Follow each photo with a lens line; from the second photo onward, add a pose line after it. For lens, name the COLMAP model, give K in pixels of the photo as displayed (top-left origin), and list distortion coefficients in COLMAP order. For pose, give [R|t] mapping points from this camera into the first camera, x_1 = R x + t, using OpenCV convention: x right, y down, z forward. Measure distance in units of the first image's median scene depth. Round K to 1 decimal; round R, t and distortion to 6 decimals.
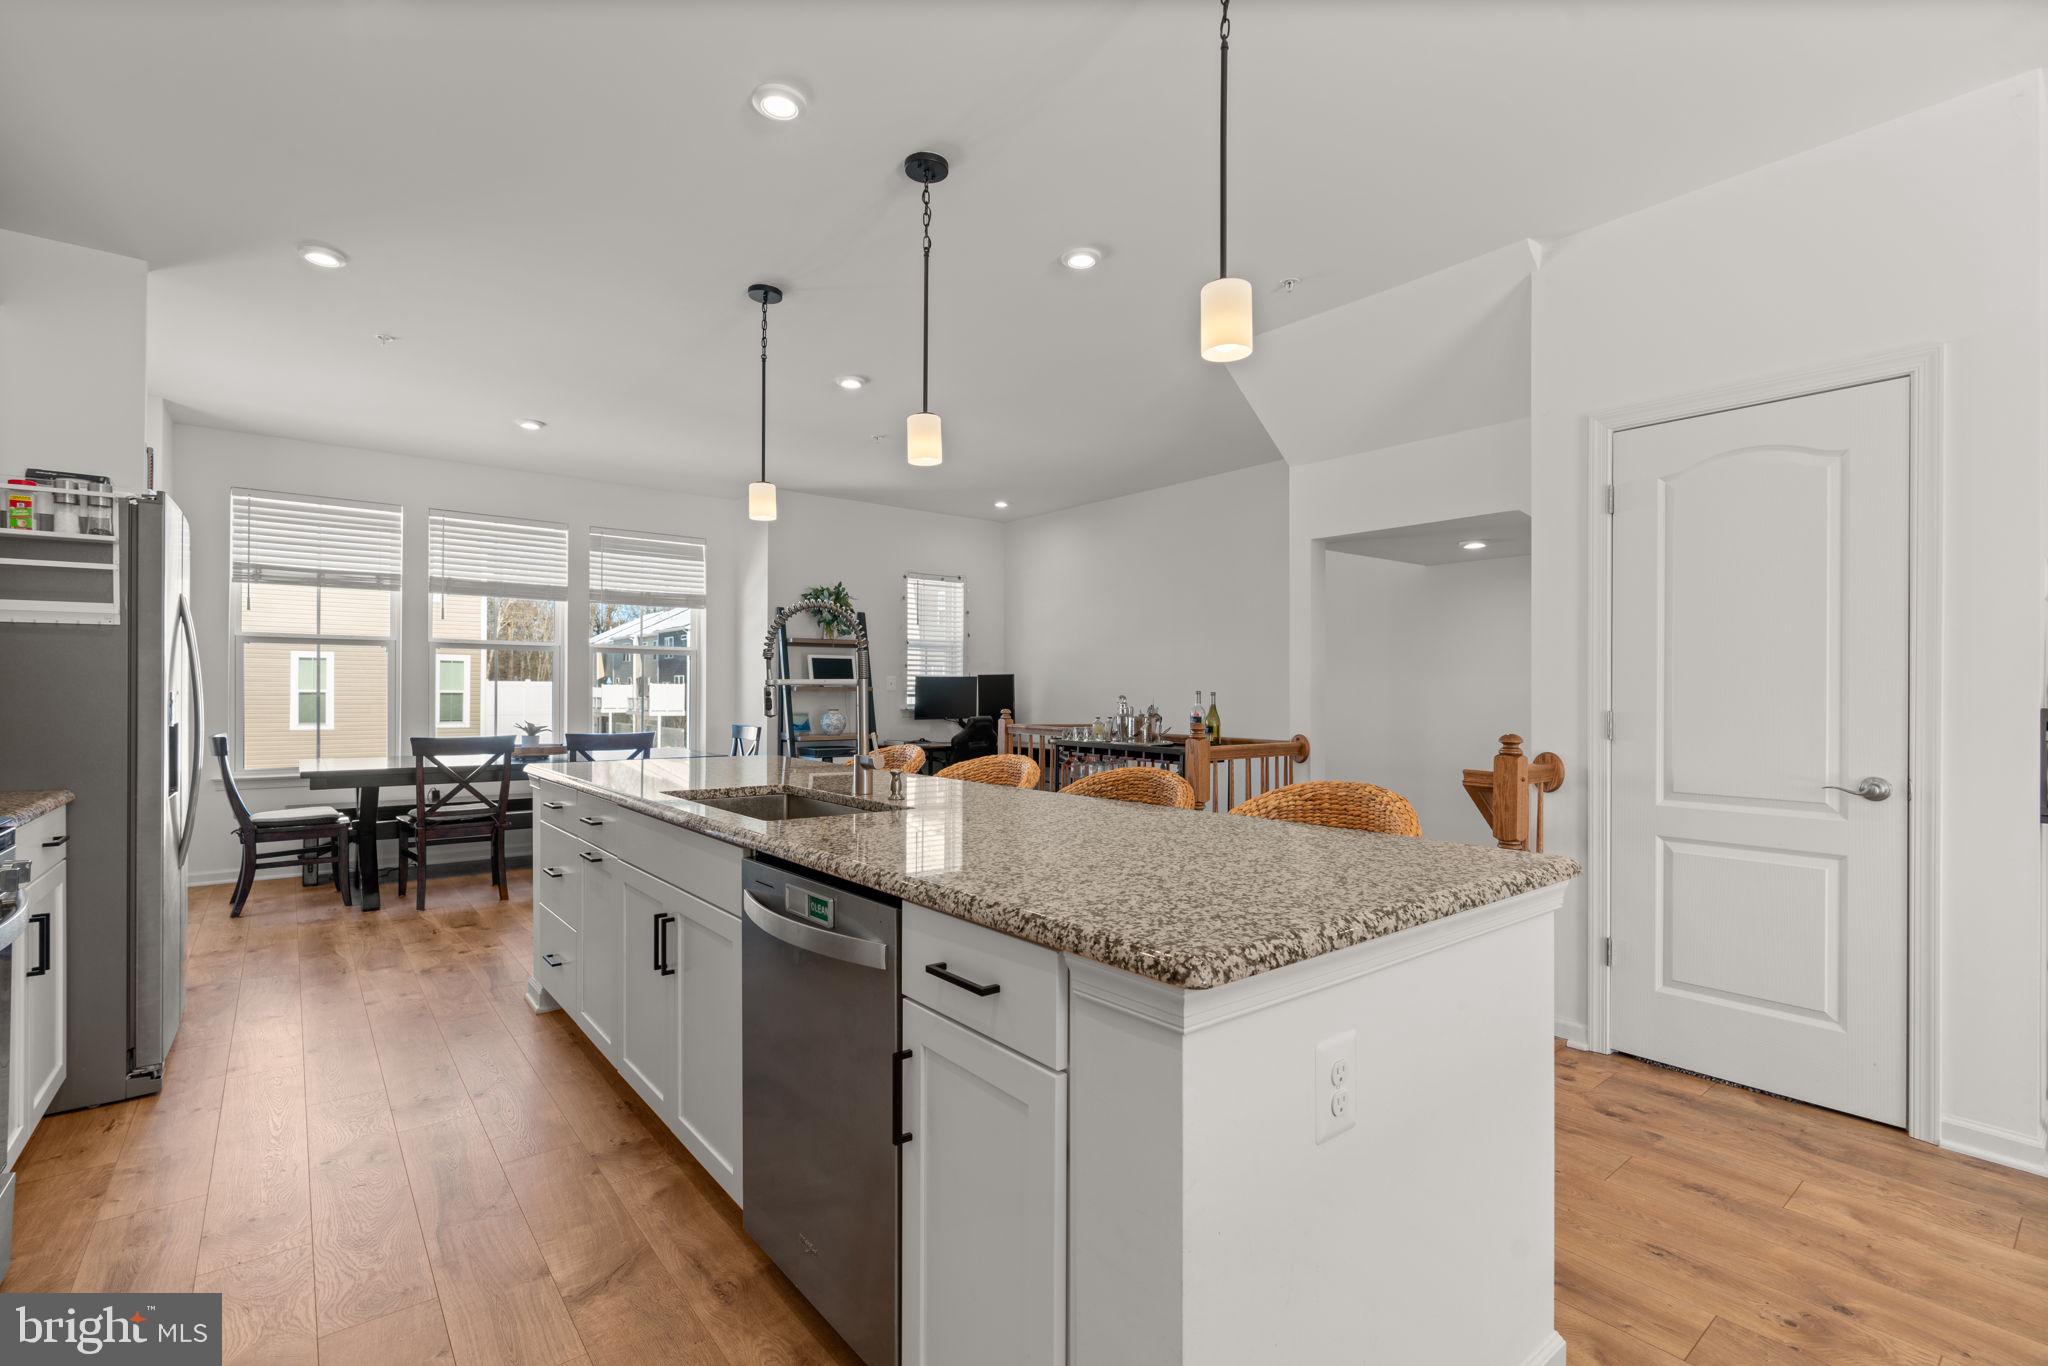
lens RADIAL K [[928.2, 0, 993.7], [0, 928.2, 690.6], [0, 0, 1]] dist [-0.004248, 0.000196]
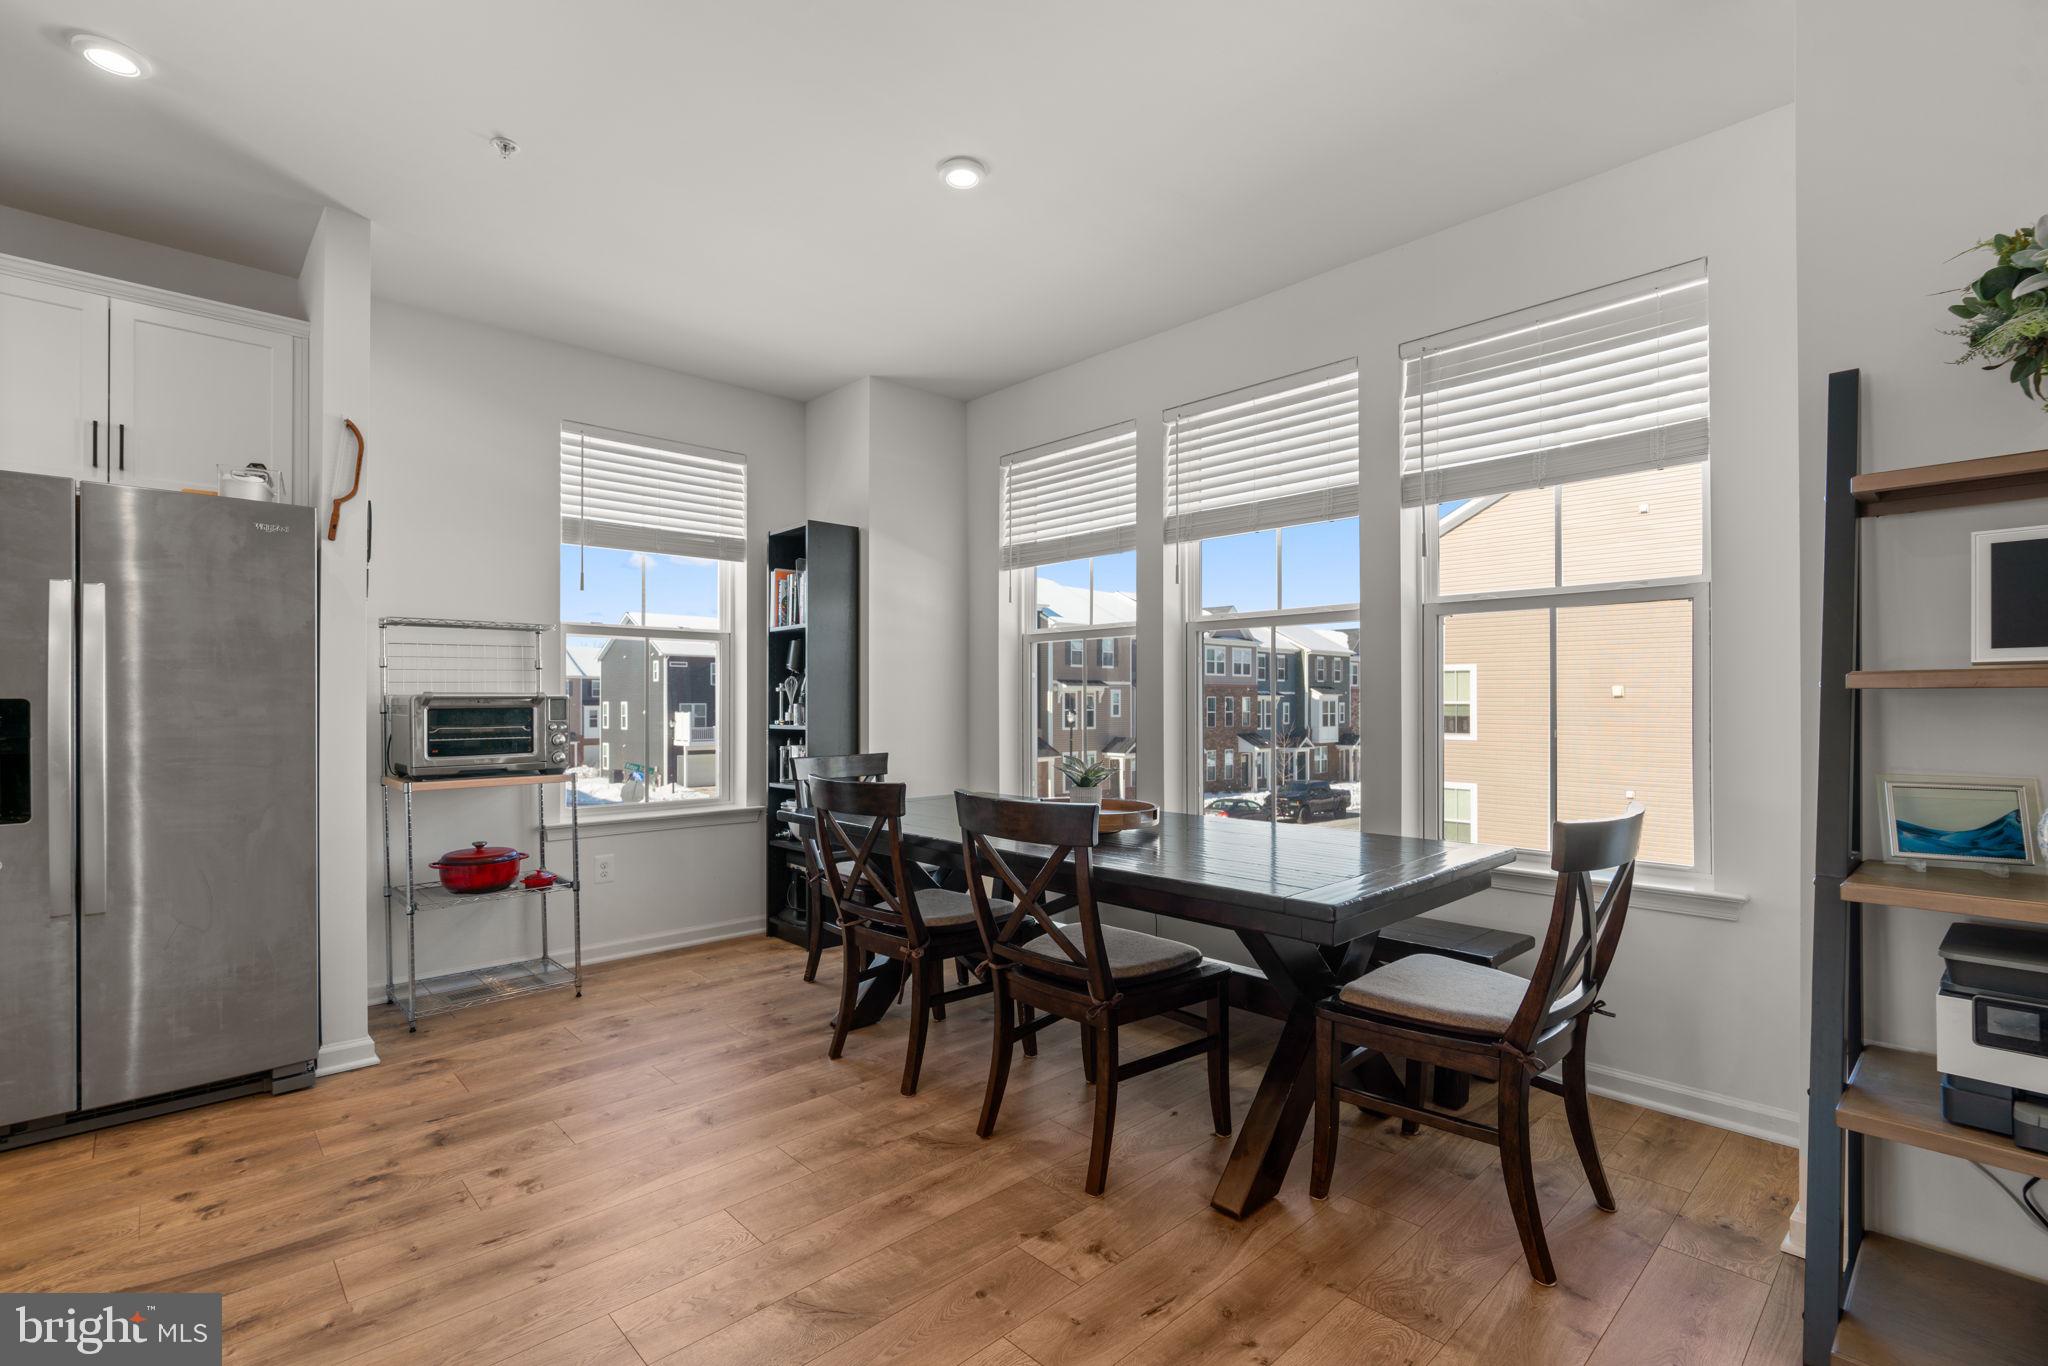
lens RADIAL K [[928.6, 0, 1019.1], [0, 928.6, 694.8], [0, 0, 1]] dist [0.000525, -0.000003]
pose [[0.094957, -0.013939, -0.995384, 0.008861], [0.005635, 0.999893, -0.013465, 0.003611], [0.995465, -0.004331, 0.095026, 0.747030]]
